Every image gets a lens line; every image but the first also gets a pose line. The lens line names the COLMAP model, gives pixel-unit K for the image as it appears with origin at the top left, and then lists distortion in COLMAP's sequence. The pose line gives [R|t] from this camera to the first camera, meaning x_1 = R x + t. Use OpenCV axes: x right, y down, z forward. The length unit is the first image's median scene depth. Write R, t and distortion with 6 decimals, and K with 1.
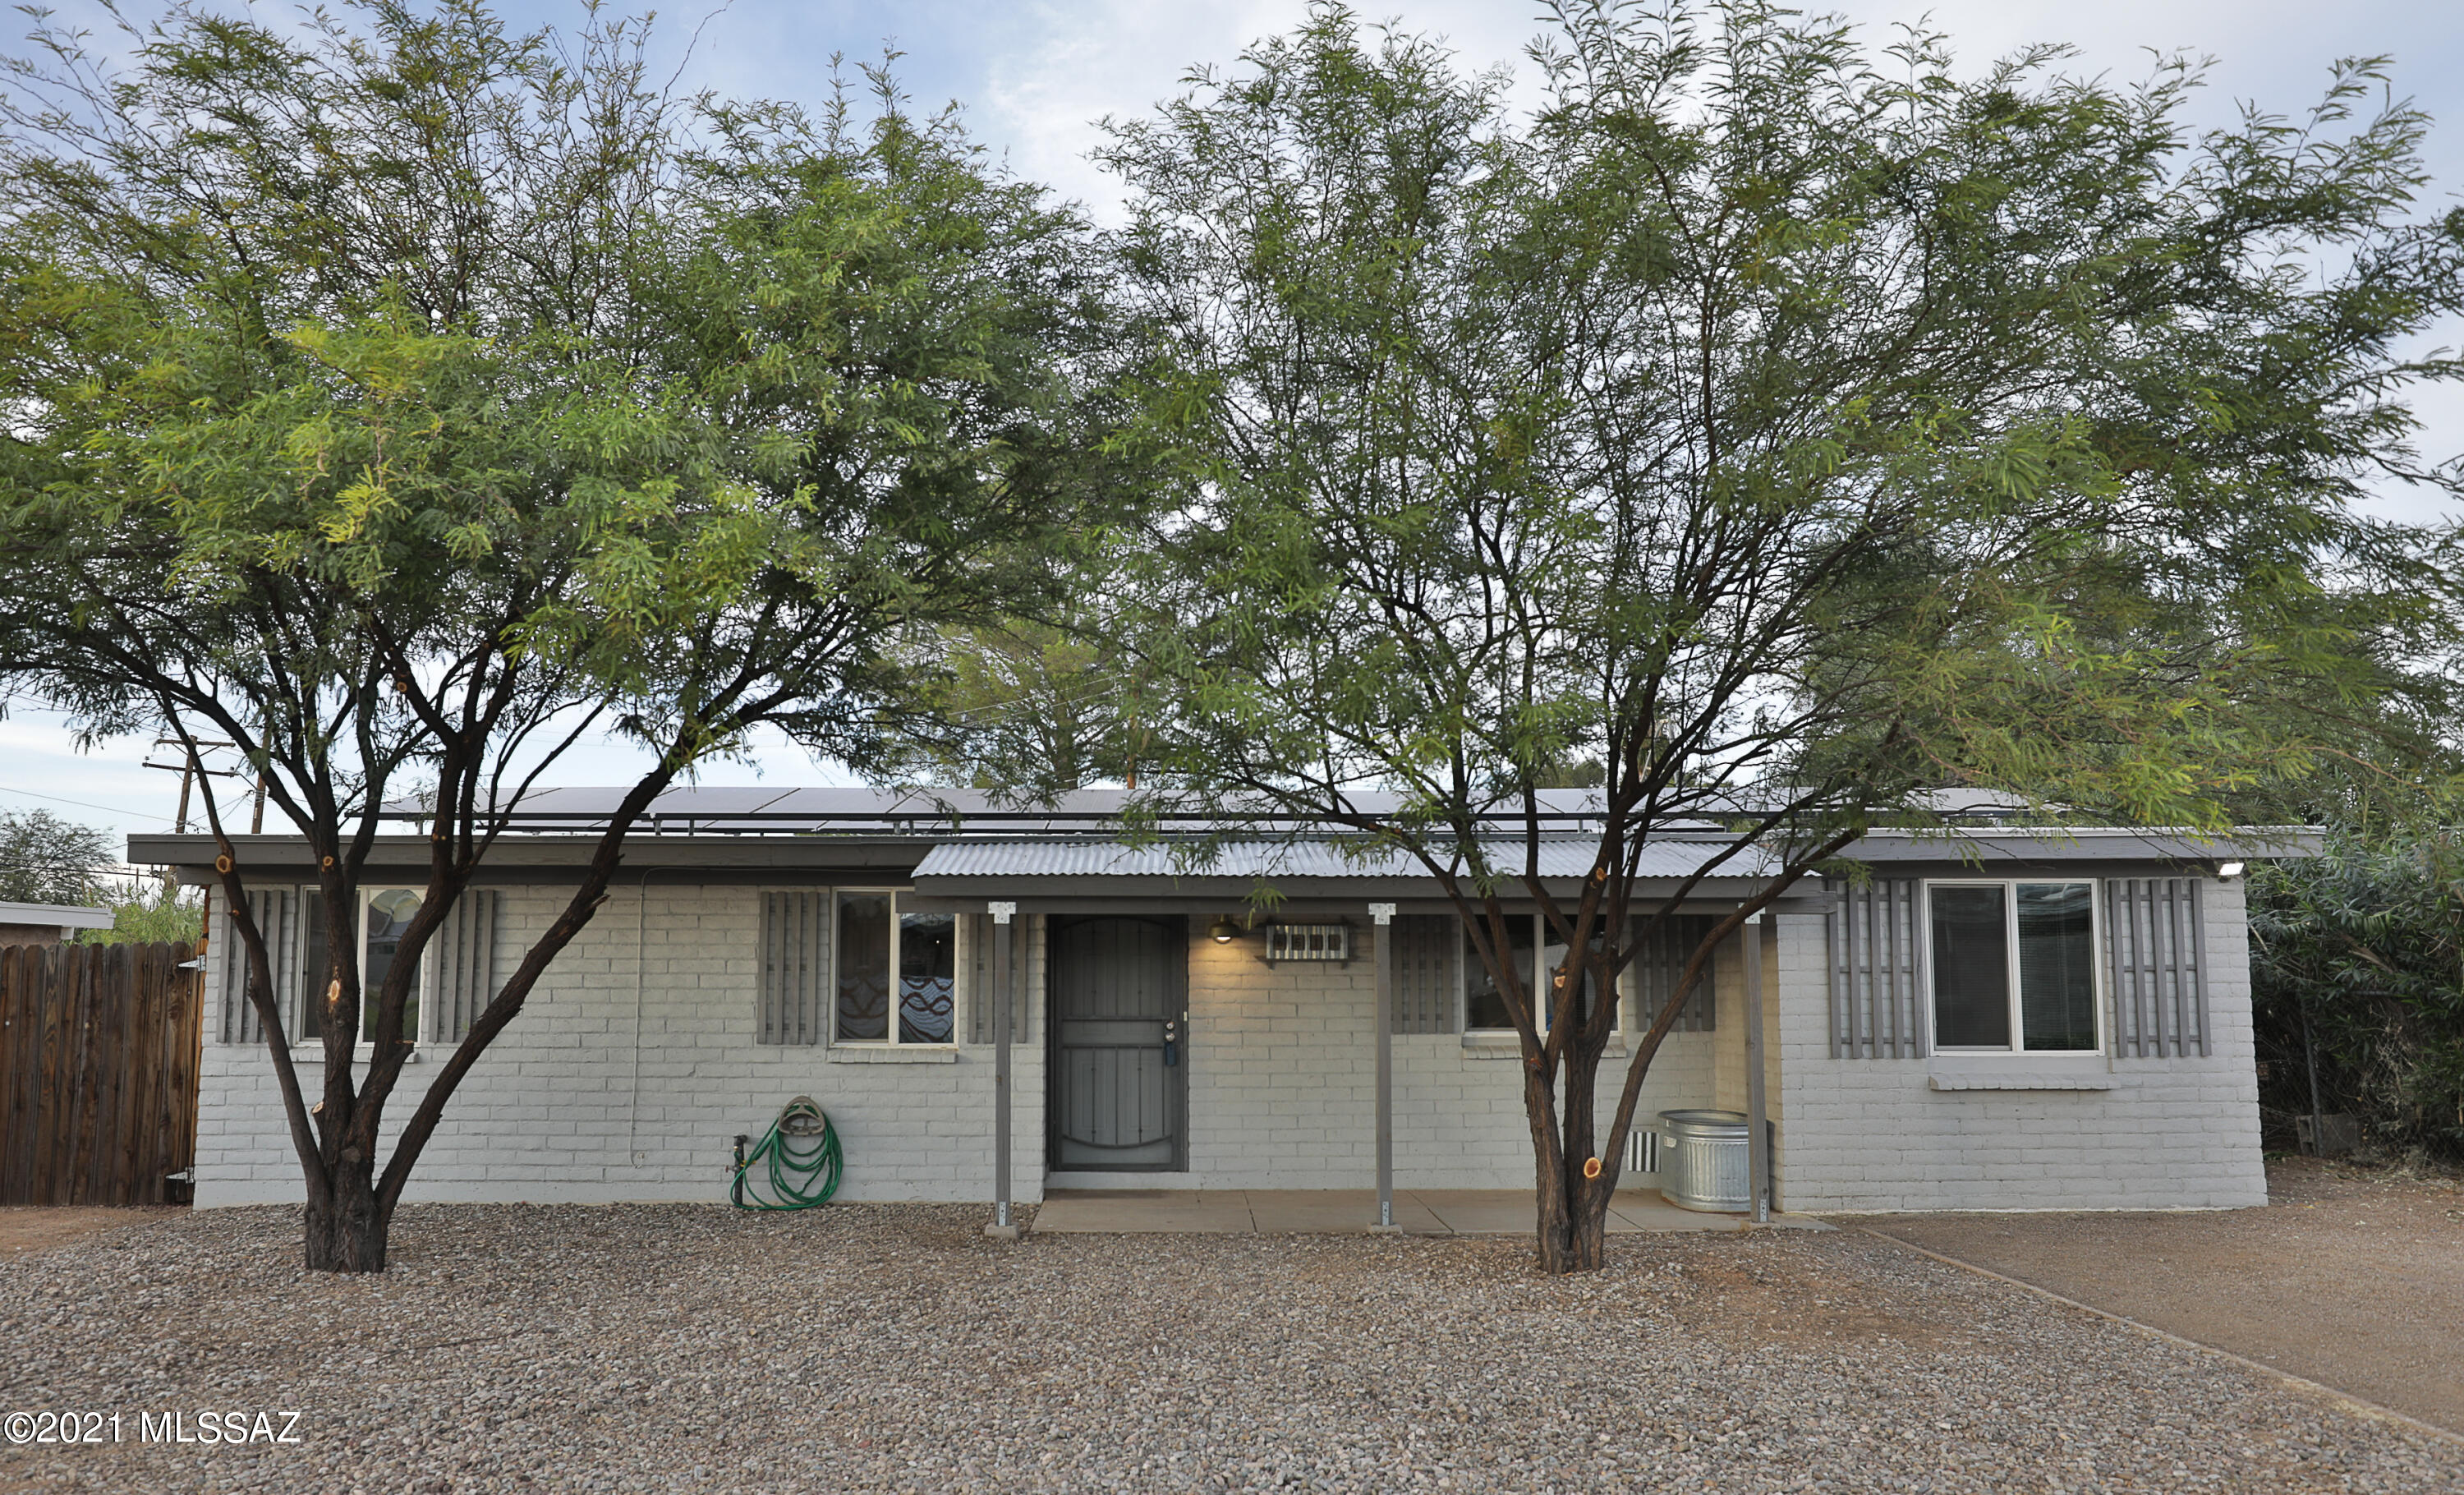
lens RADIAL K [[1414.0, 0, 1222.8], [0, 1414.0, 855.6], [0, 0, 1]] dist [-0.017335, 0.001519]
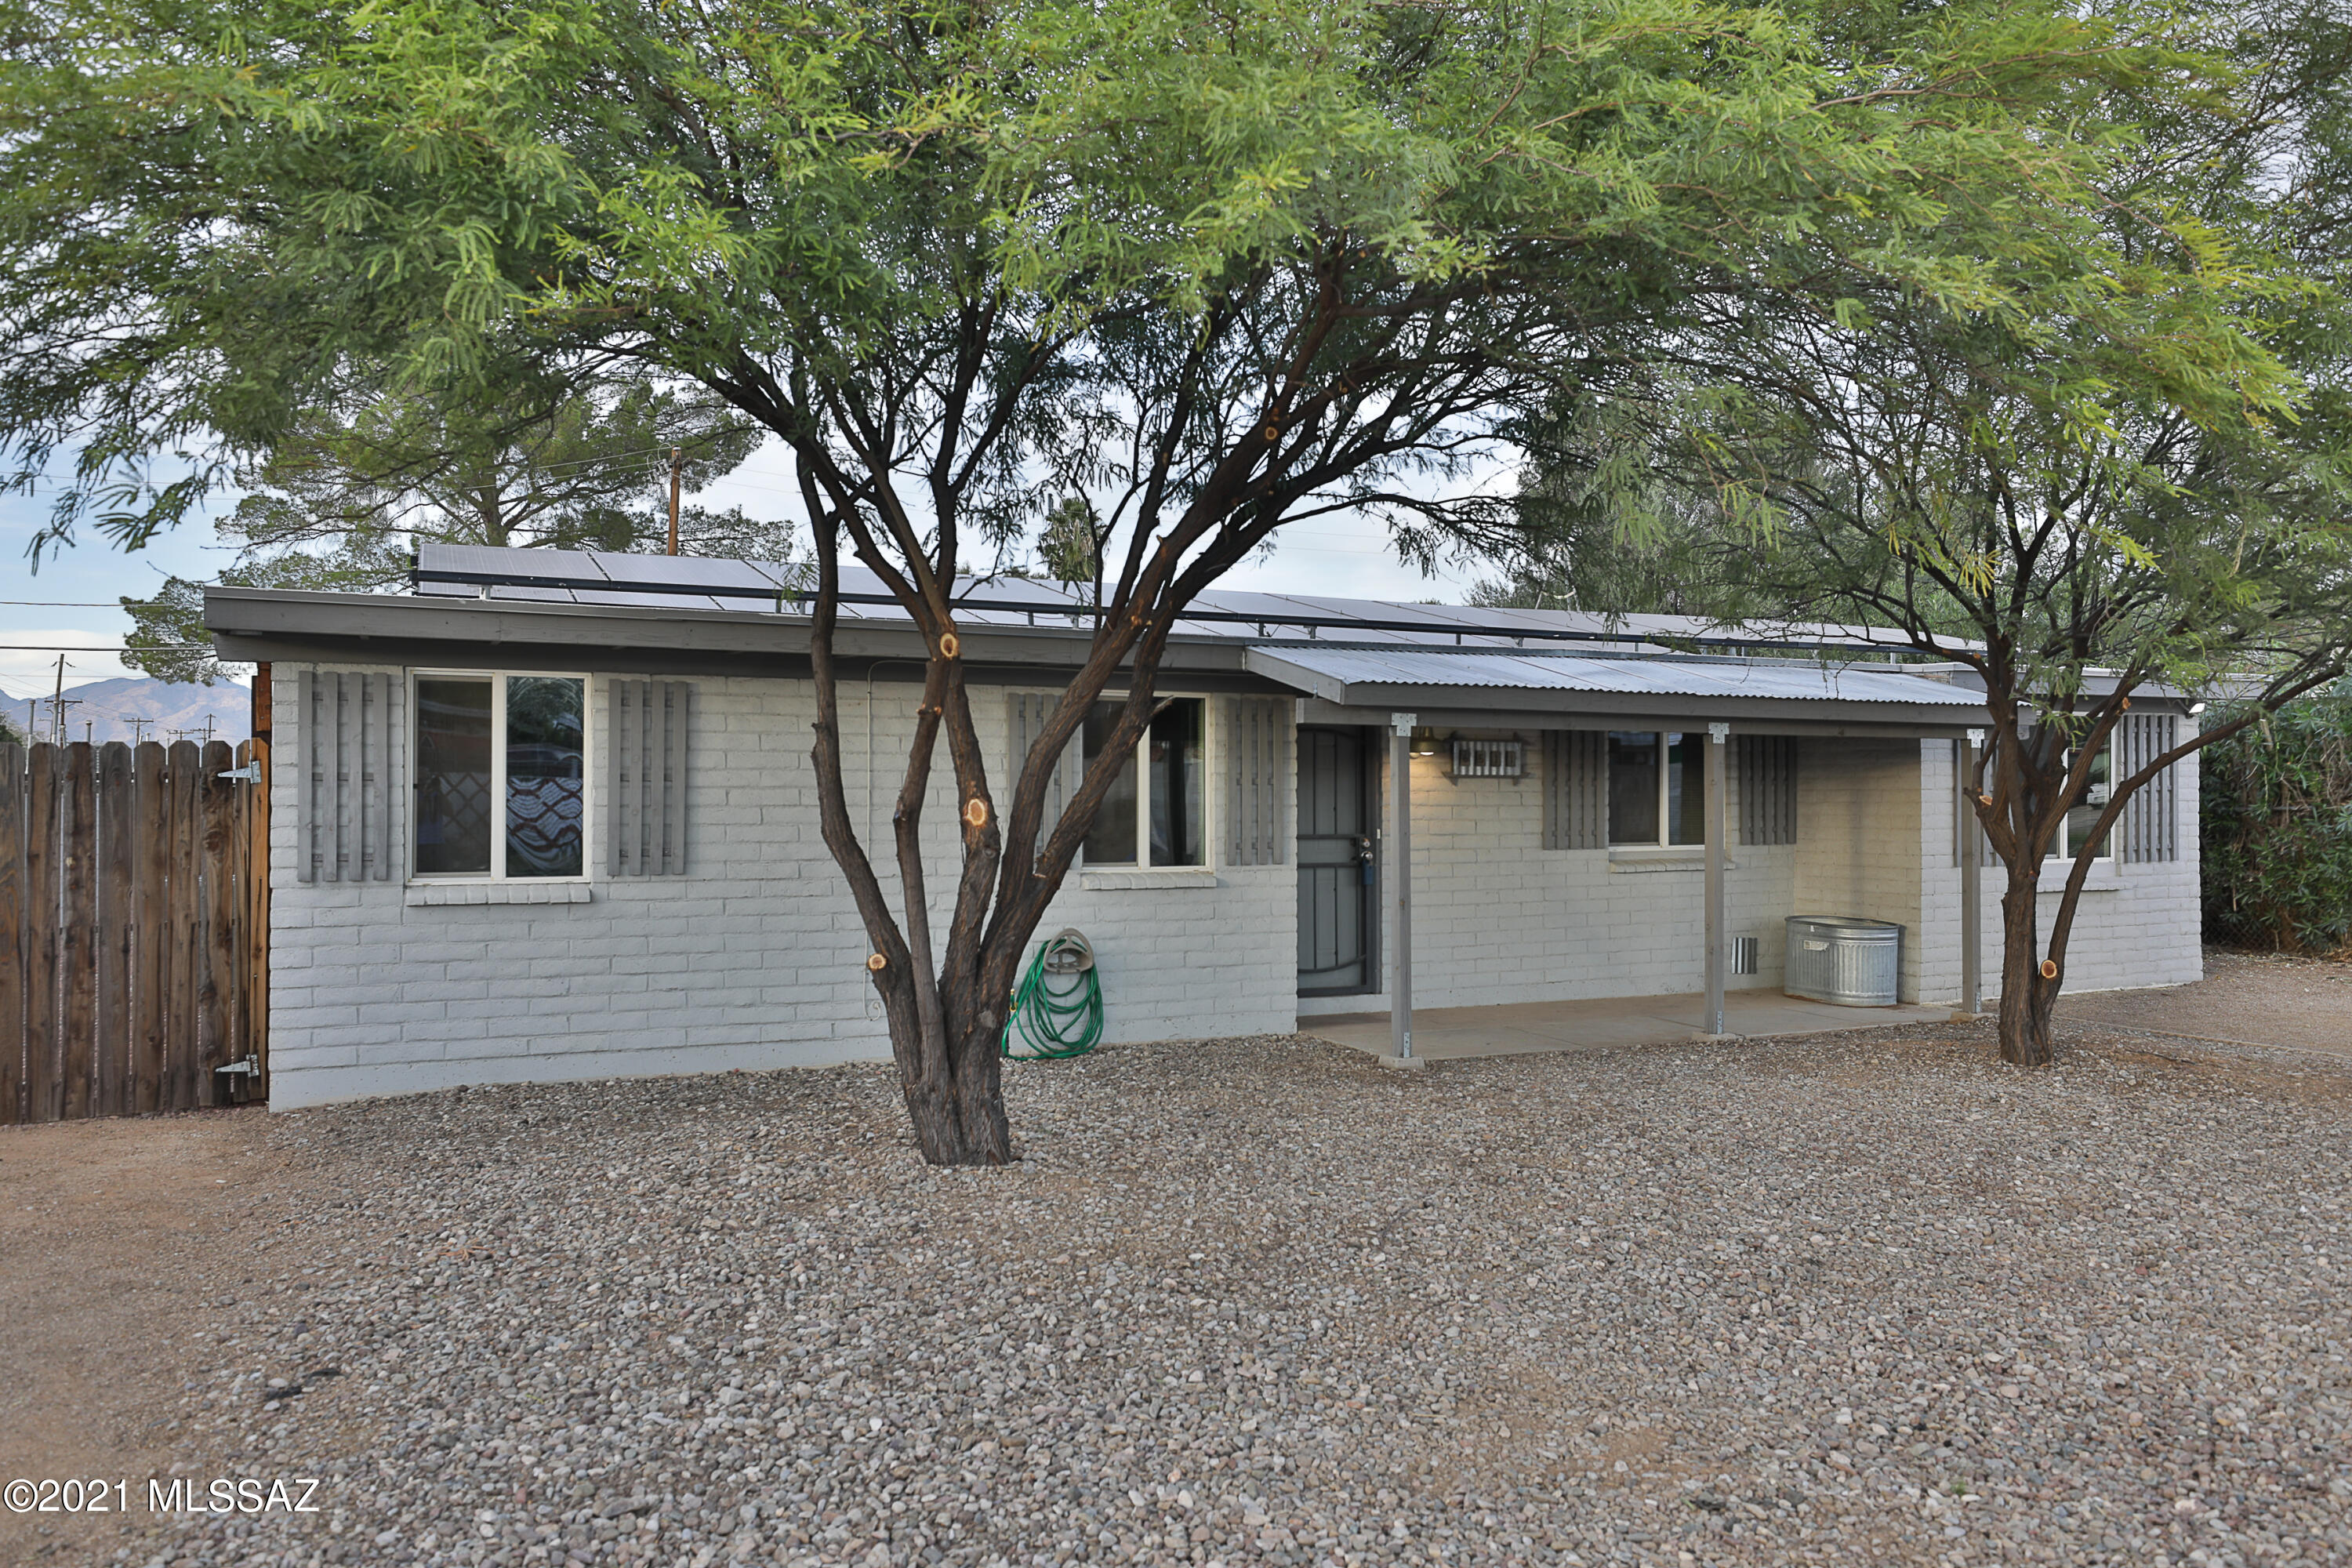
lens RADIAL K [[1676.1, 0, 1176.0], [0, 1676.1, 784.0], [0, 0, 1]] dist [-0.005468, -0.002365]
pose [[0.911471, 0.004809, 0.411337, -0.683777], [-0.038866, 0.996465, 0.074472, 0.001522], [-0.409525, -0.083866, 0.908436, 0.038832]]
